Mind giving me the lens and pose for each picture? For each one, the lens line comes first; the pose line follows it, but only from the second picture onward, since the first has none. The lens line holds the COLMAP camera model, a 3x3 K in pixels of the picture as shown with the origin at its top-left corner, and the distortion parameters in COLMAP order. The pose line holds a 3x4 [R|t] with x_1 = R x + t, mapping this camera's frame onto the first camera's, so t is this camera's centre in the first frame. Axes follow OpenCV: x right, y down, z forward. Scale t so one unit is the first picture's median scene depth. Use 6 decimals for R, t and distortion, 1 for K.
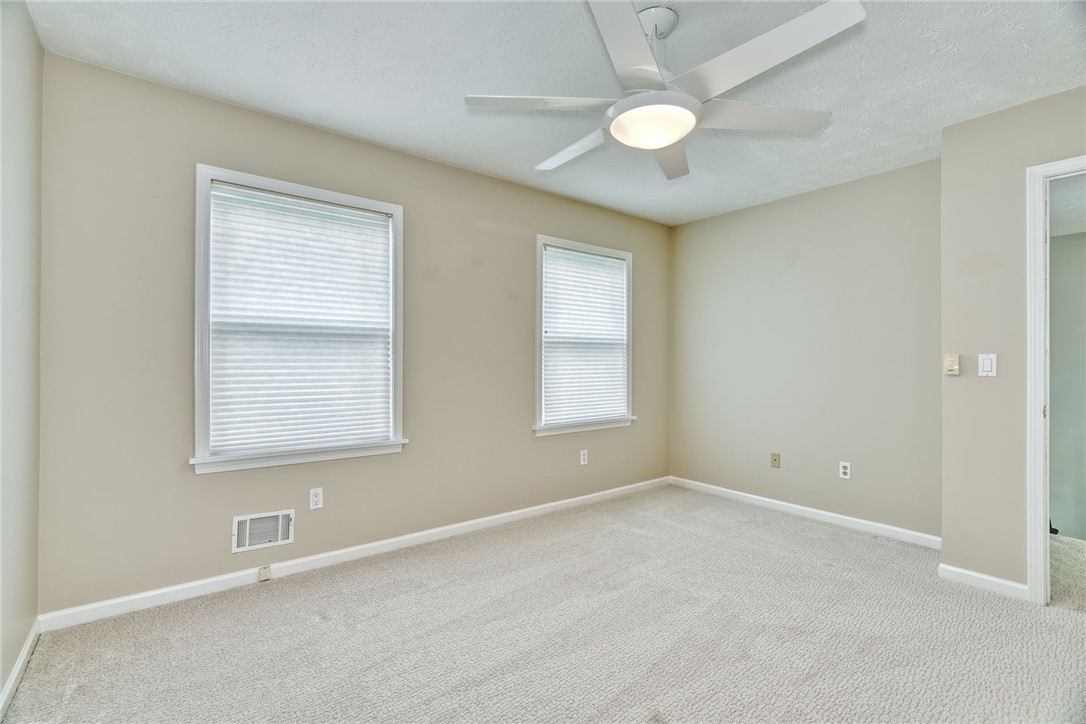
lens RADIAL K [[496.0, 0, 544.3], [0, 496.0, 362.1], [0, 0, 1]] dist [0.019934, -0.000118]
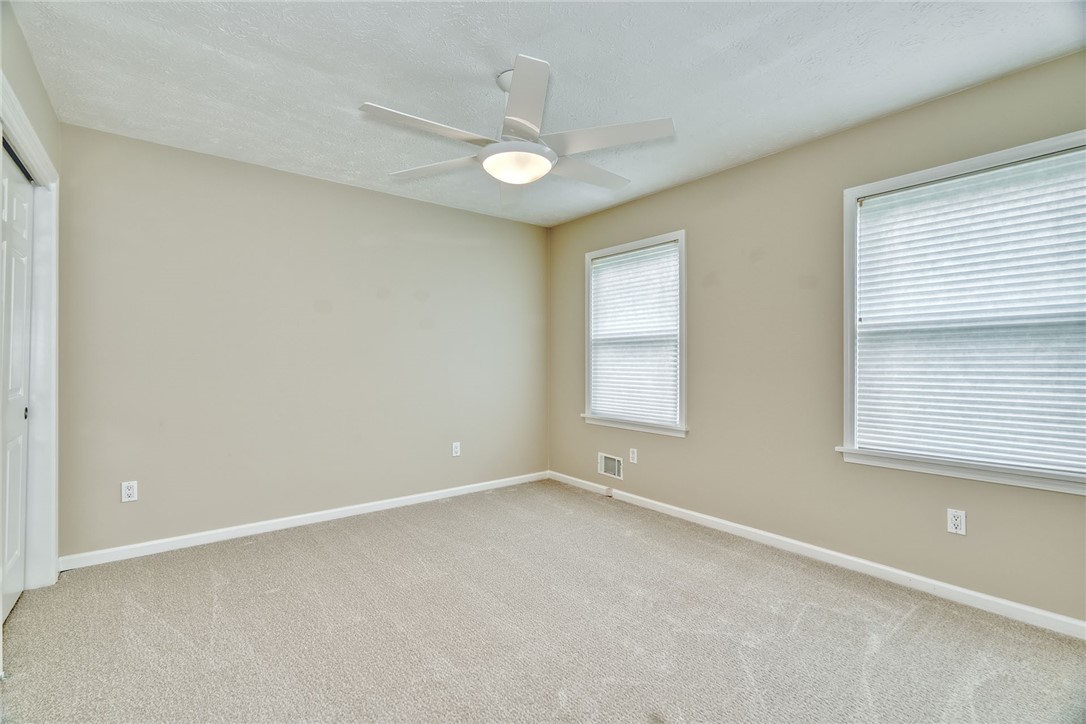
lens RADIAL K [[496.0, 0, 569.4], [0, 496.0, 364.3], [0, 0, 1]] dist [0.019934, -0.000118]
pose [[0.042006, 0.001551, -0.999116, 0.918880], [-0.003117, 0.999994, 0.001421, 0.005731], [0.999112, 0.003055, 0.042011, 0.707777]]
